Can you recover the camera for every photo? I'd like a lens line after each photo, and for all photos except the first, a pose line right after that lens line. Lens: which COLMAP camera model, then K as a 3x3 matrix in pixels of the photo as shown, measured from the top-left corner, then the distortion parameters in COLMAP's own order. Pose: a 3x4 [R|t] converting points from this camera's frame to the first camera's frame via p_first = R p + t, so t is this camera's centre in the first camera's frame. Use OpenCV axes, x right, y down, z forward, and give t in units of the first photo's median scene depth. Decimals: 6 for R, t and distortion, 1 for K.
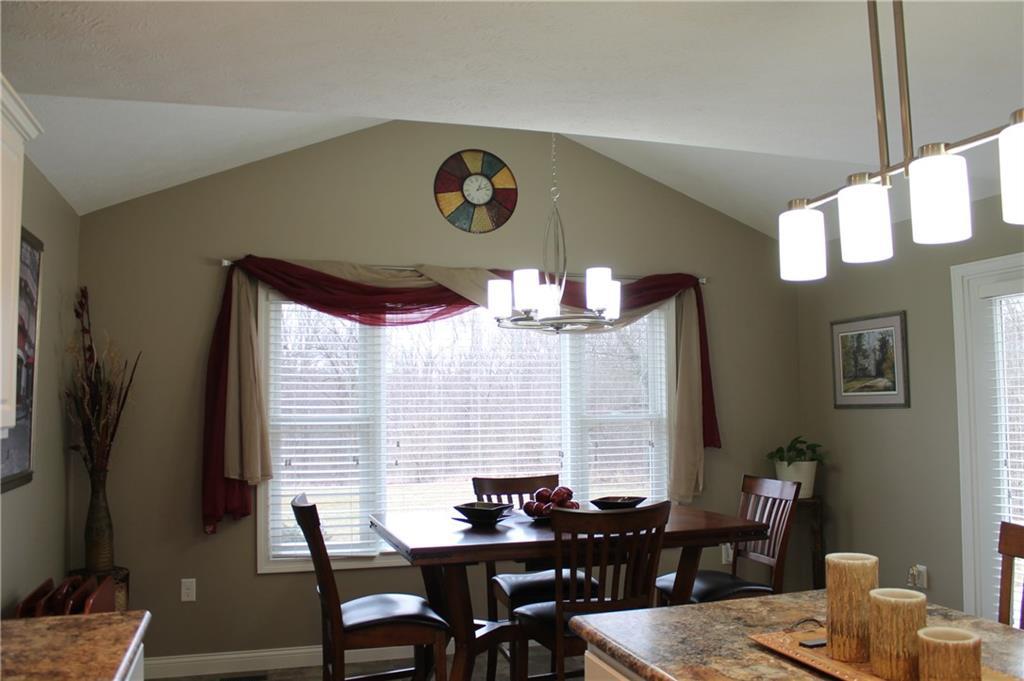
lens RADIAL K [[874.6, 0, 517.7], [0, 874.6, 344.3], [0, 0, 1]] dist [-0.170030, 0.161442]
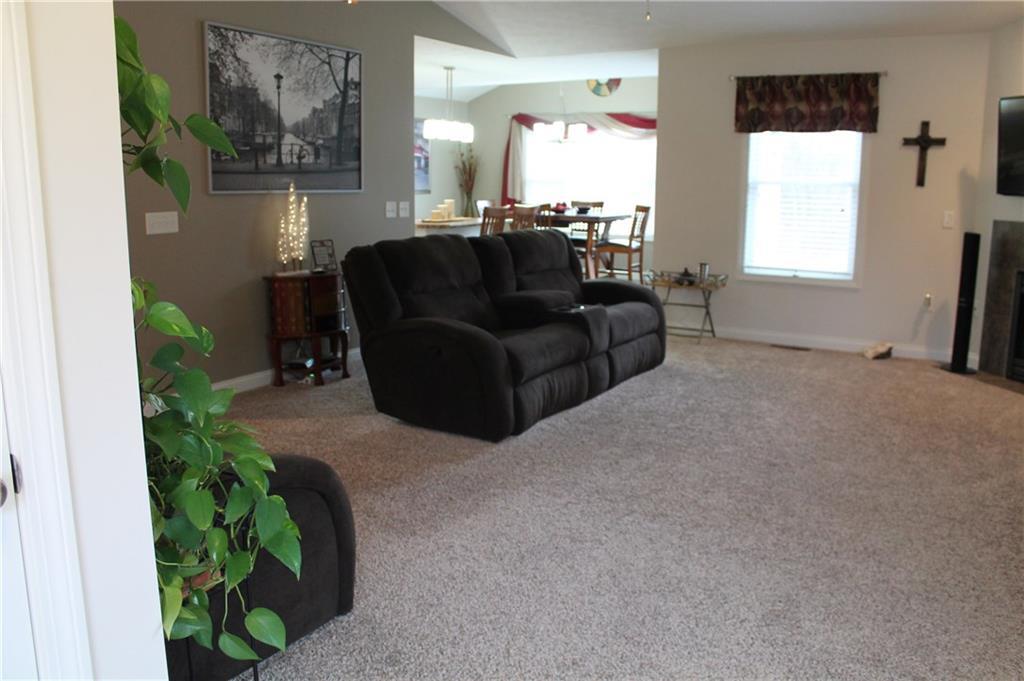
lens RADIAL K [[874.6, 0, 517.7], [0, 874.6, 344.3], [0, 0, 1]] dist [-0.170030, 0.161442]
pose [[0.669016, 0.153870, -0.727146, 1.702679], [0.036665, 0.970312, 0.239060, -0.051140], [0.742343, -0.186596, 0.643513, -0.812968]]
